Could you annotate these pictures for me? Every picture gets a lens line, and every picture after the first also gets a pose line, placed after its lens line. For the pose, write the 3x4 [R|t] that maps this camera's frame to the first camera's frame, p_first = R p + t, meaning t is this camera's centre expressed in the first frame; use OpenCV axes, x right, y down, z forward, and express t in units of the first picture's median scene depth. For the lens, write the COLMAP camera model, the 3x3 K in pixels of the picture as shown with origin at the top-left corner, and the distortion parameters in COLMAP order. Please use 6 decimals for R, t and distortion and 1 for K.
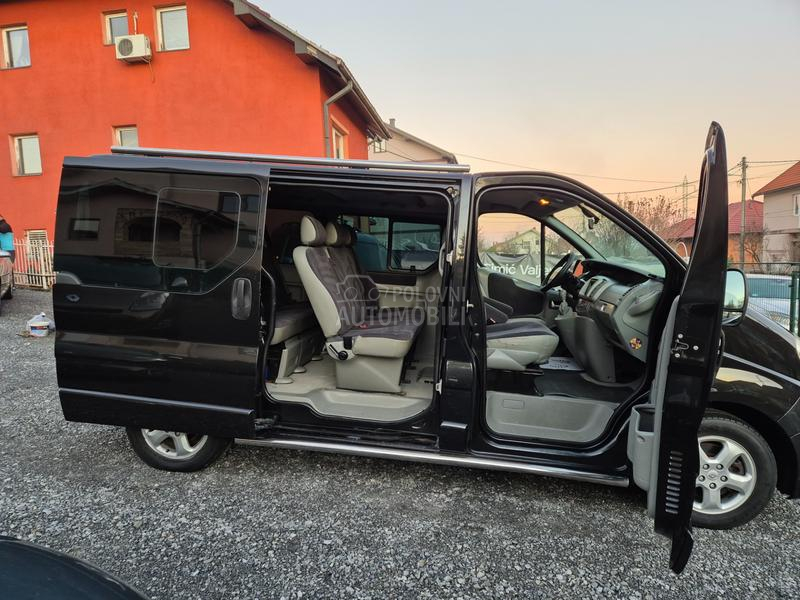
lens RADIAL K [[531.3, 0, 402.8], [0, 531.3, 300.8], [0, 0, 1]] dist [0.082150, -0.069070]
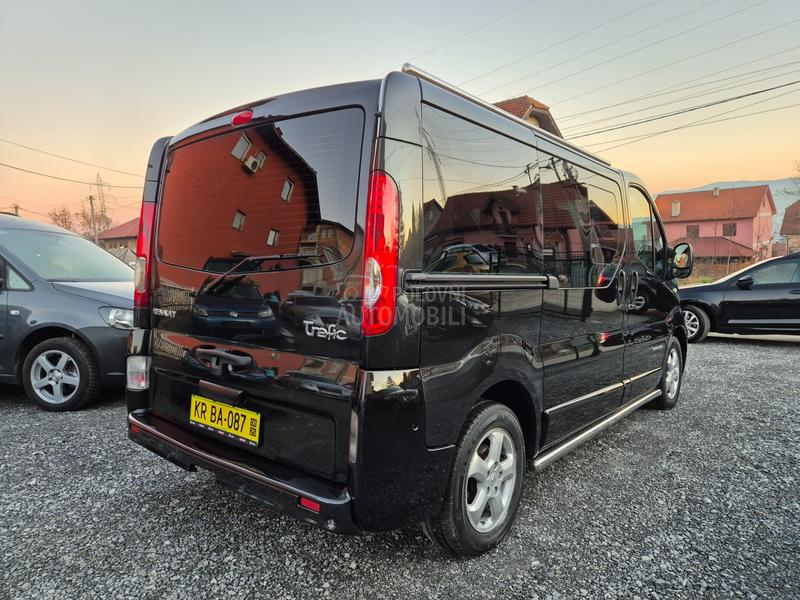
lens RADIAL K [[528.5, 0, 394.6], [0, 528.5, 296.8], [0, 0, 1]] dist [0.083709, -0.070309]
pose [[0.549320, -0.096824, 0.829984, -1.078661], [0.101117, 0.993667, 0.048996, -0.060426], [-0.829472, 0.057011, 0.555631, 0.716548]]
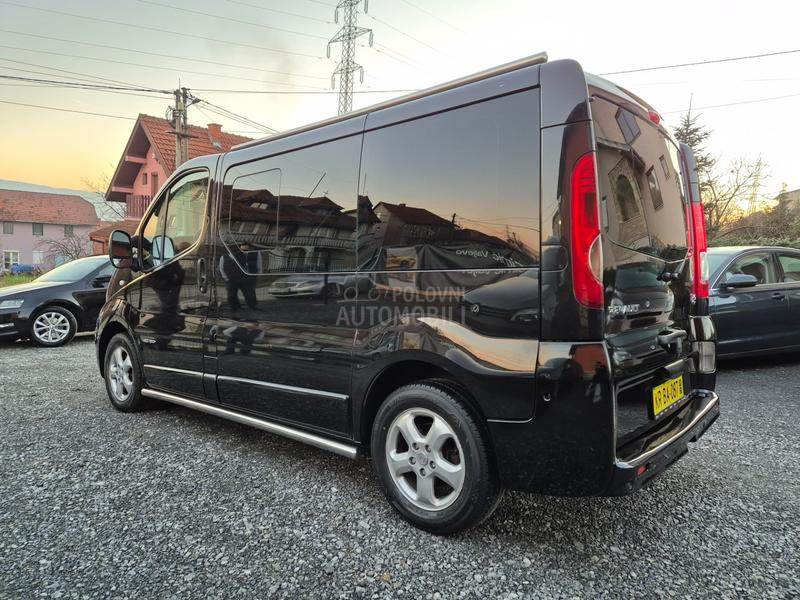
lens RADIAL K [[525.2, 0, 400.4], [0, 525.2, 300.8], [0, 0, 1]] dist [0.083376, -0.067911]
pose [[-0.825968, -0.084390, 0.557364, -0.723380], [0.002709, 0.988125, 0.153625, -0.139424], [-0.563710, 0.128399, -0.815932, 2.150956]]
